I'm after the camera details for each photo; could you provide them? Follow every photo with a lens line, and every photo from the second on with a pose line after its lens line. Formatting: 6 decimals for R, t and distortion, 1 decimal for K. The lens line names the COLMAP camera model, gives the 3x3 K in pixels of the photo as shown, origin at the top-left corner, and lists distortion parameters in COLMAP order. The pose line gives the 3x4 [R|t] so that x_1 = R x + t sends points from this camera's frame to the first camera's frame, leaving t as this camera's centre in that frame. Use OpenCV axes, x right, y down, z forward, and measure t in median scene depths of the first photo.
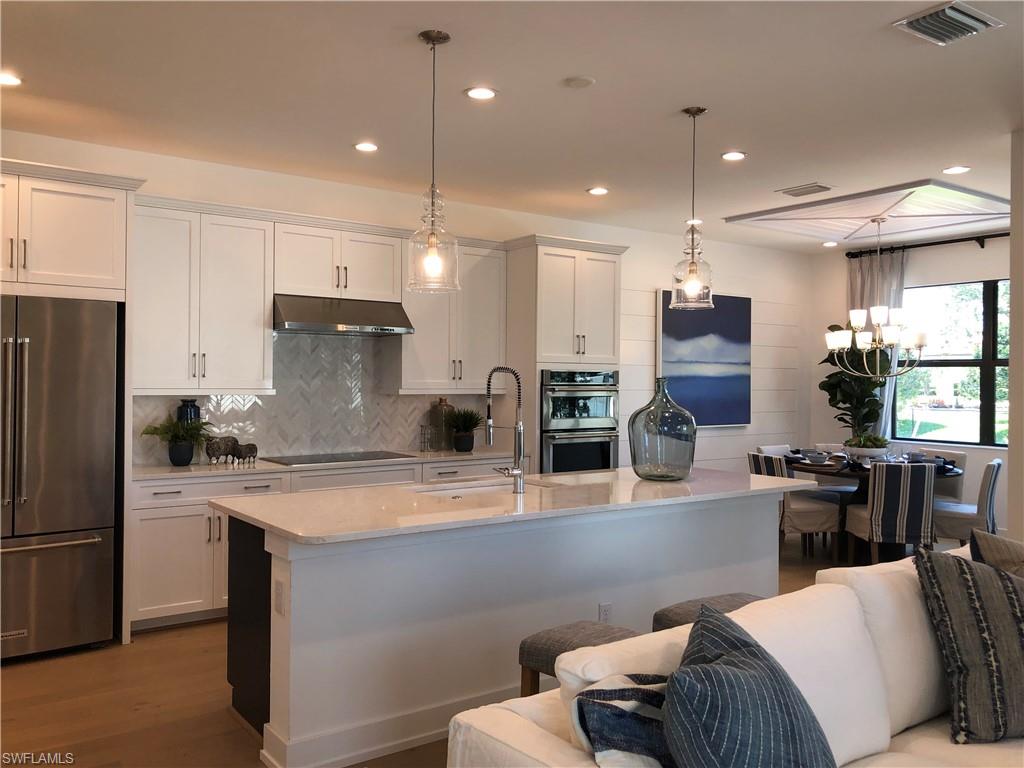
lens RADIAL K [[849.3, 0, 512.0], [0, 849.3, 384.0], [0, 0, 1]] dist [0.049551, -0.084104]
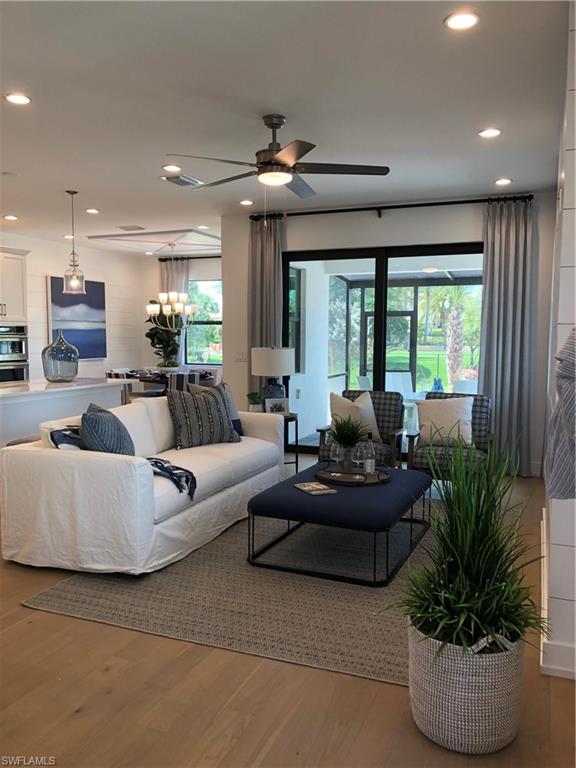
lens RADIAL K [[637.0, 0, 288.0], [0, 637.0, 384.0], [0, 0, 1]] dist [0.049551, -0.084104]
pose [[0.853387, -0.045351, 0.519301, -0.089841], [0.007097, 0.997127, 0.075417, 0.006944], [-0.521229, -0.060674, 0.851257, -0.327139]]
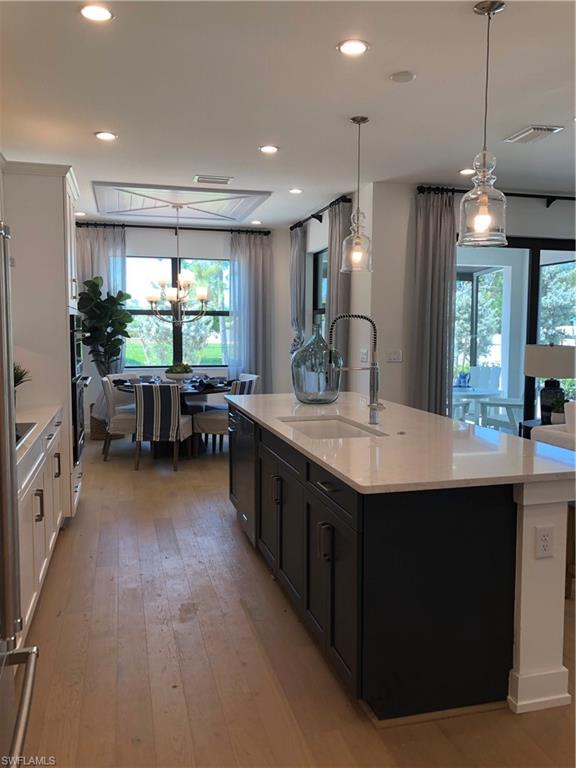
lens RADIAL K [[637.0, 0, 288.0], [0, 637.0, 384.0], [0, 0, 1]] dist [0.049551, -0.084104]
pose [[0.372976, -0.084625, 0.923974, -0.471832], [0.002213, 0.995910, 0.090320, -0.000878], [-0.927839, -0.031642, 0.371637, 0.437916]]
